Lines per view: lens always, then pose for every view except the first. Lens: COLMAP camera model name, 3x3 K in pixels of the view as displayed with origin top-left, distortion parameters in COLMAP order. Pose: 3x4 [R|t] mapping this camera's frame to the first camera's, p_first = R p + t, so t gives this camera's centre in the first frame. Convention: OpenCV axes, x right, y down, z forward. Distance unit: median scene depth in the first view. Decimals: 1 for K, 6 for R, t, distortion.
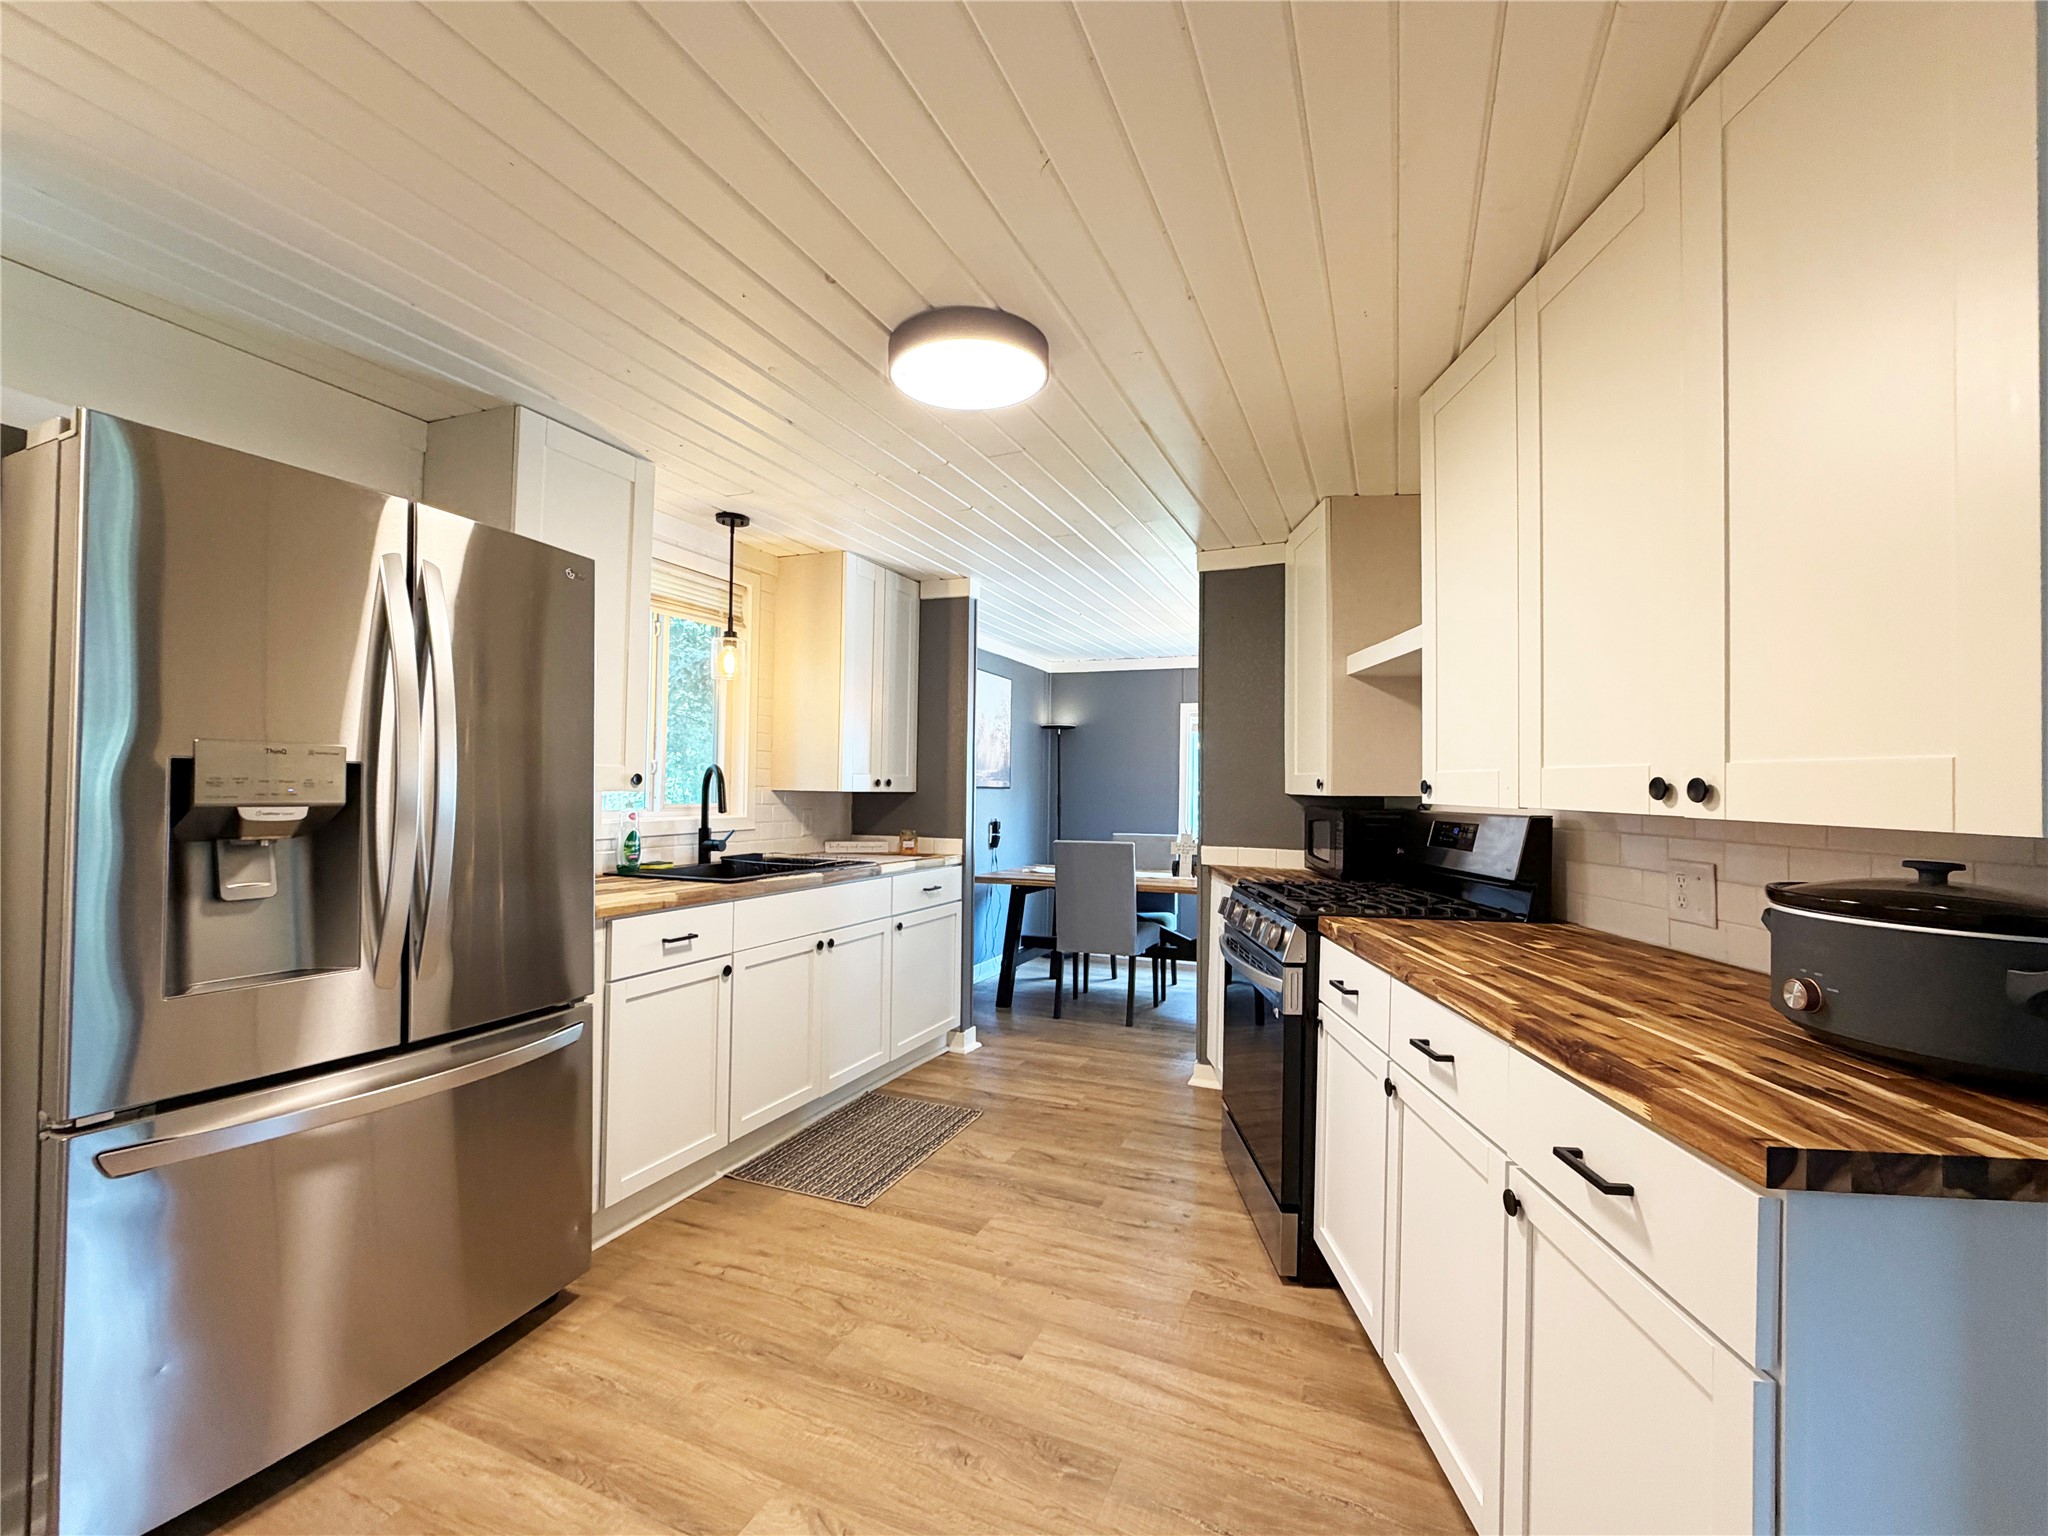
lens RADIAL K [[865.4, 0, 1023.2], [0, 865.4, 772.9], [0, 0, 1]] dist [0.000664, -0.000302]
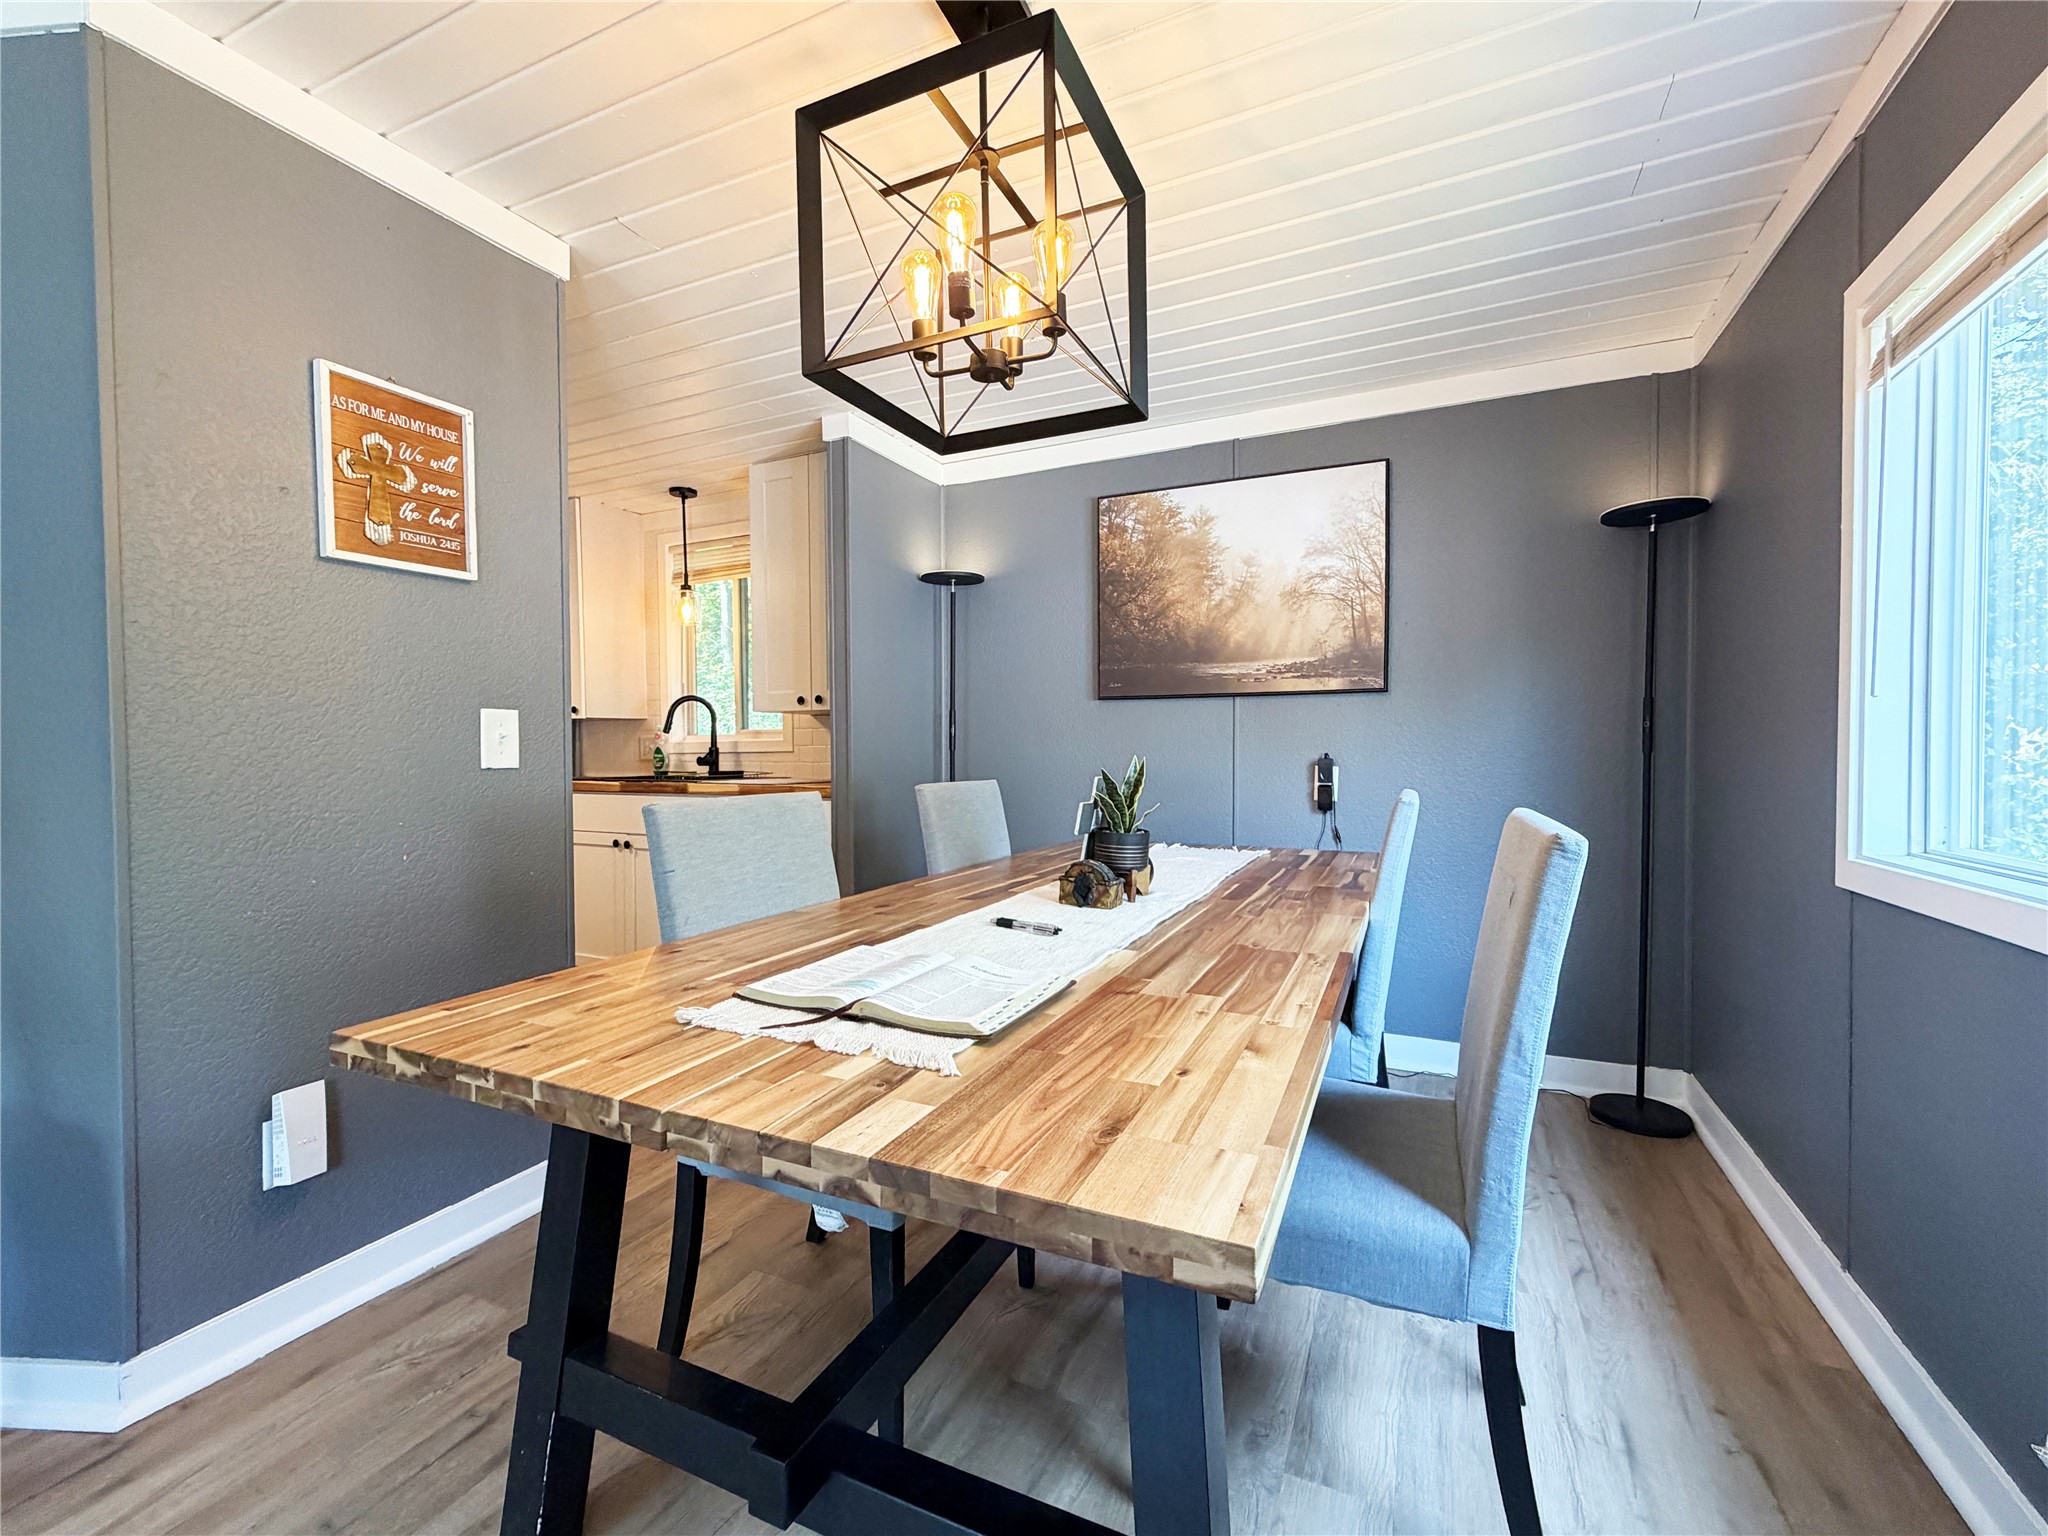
lens RADIAL K [[865.4, 0, 1025.0], [0, 865.4, 770.4], [0, 0, 1]] dist [0.000664, -0.000302]
pose [[-0.034663, 0.010047, -0.999349, 0.848131], [0.023503, 0.999681, 0.009235, 0.095581], [0.999123, -0.023168, -0.034888, 1.482557]]
